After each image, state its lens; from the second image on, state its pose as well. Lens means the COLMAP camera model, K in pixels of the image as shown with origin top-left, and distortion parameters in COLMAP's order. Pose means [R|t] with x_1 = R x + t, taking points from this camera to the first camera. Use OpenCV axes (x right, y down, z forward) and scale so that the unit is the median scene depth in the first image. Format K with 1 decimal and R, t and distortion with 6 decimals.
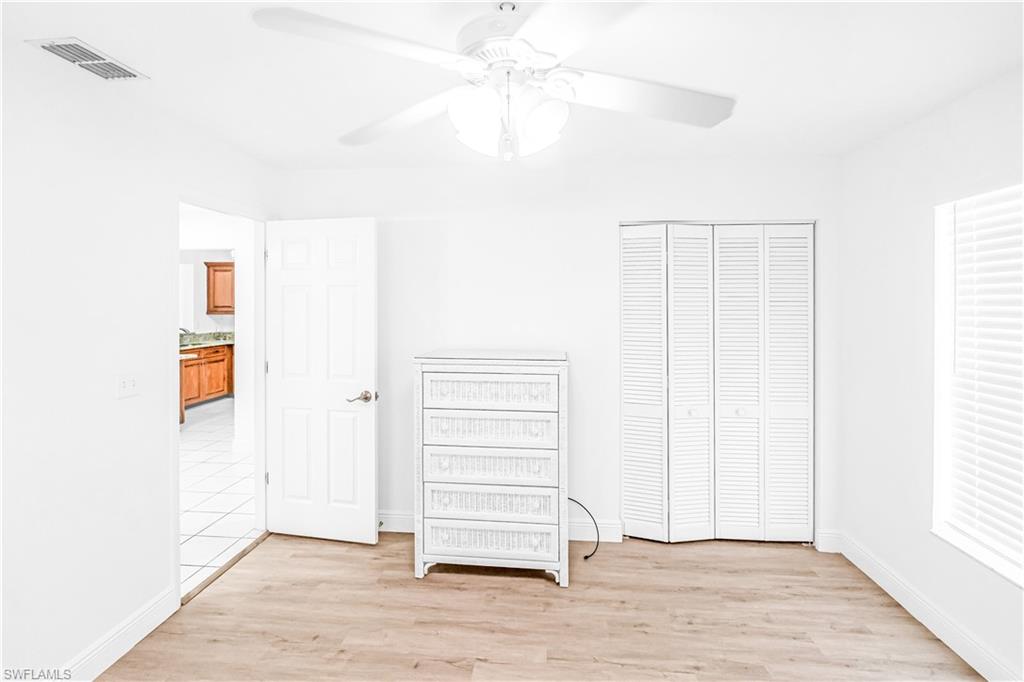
lens RADIAL K [[469.9, 0, 511.6], [0, 469.9, 300.6], [0, 0, 1]] dist [-0.001046, -0.000062]
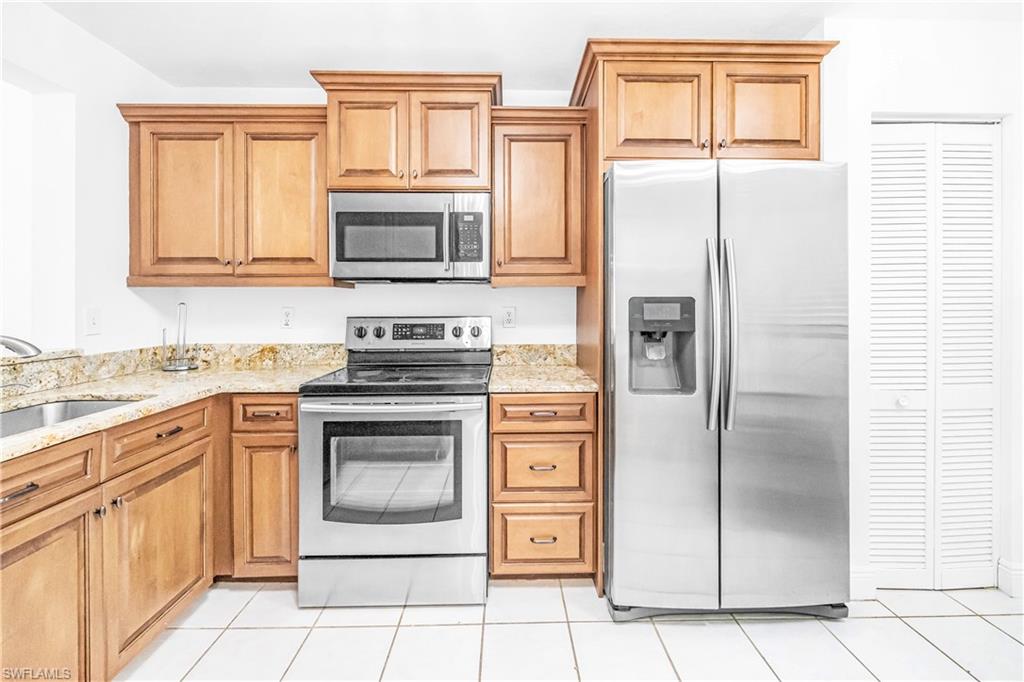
lens RADIAL K [[463.6, 0, 512.3], [0, 463.6, 302.8], [0, 0, 1]] dist [-0.003830, -0.000418]
pose [[0.994083, -0.001753, 0.108612, -0.470772], [0.001994, 0.999996, -0.002105, 0.043336], [-0.108608, 0.002309, 0.994082, 0.730943]]
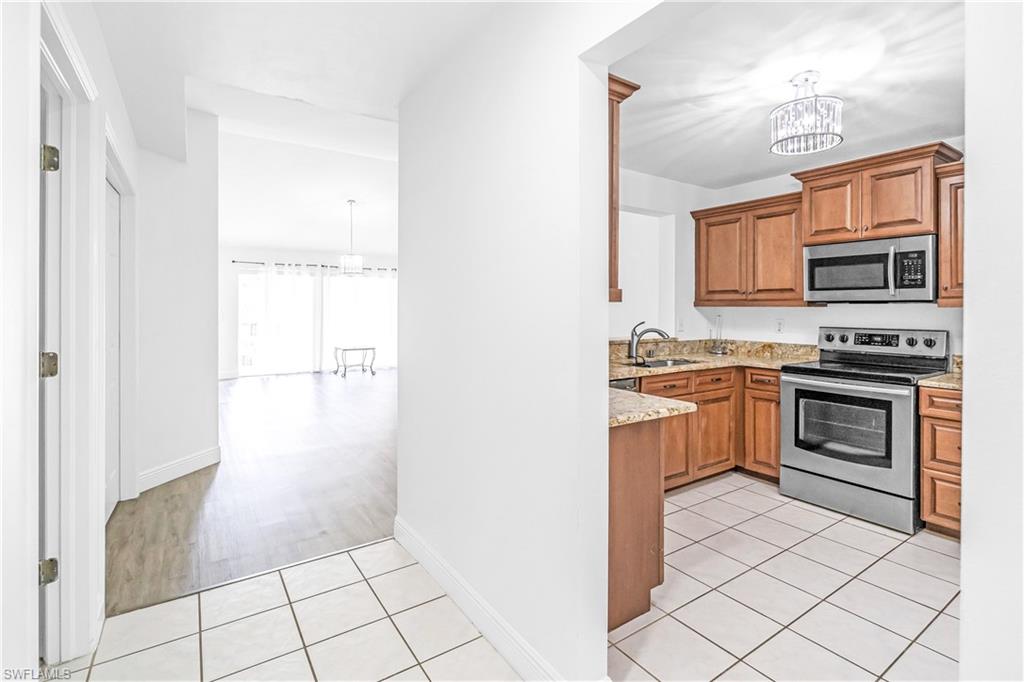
lens RADIAL K [[481.7, 0, 530.4], [0, 481.7, 307.7], [0, 0, 1]] dist [-0.003217, -0.000086]
pose [[0.648220, 0.001595, -0.761452, -0.364314], [-0.003684, 0.999993, -0.001041, 0.034225], [0.761444, 0.003480, 0.648221, 0.515694]]
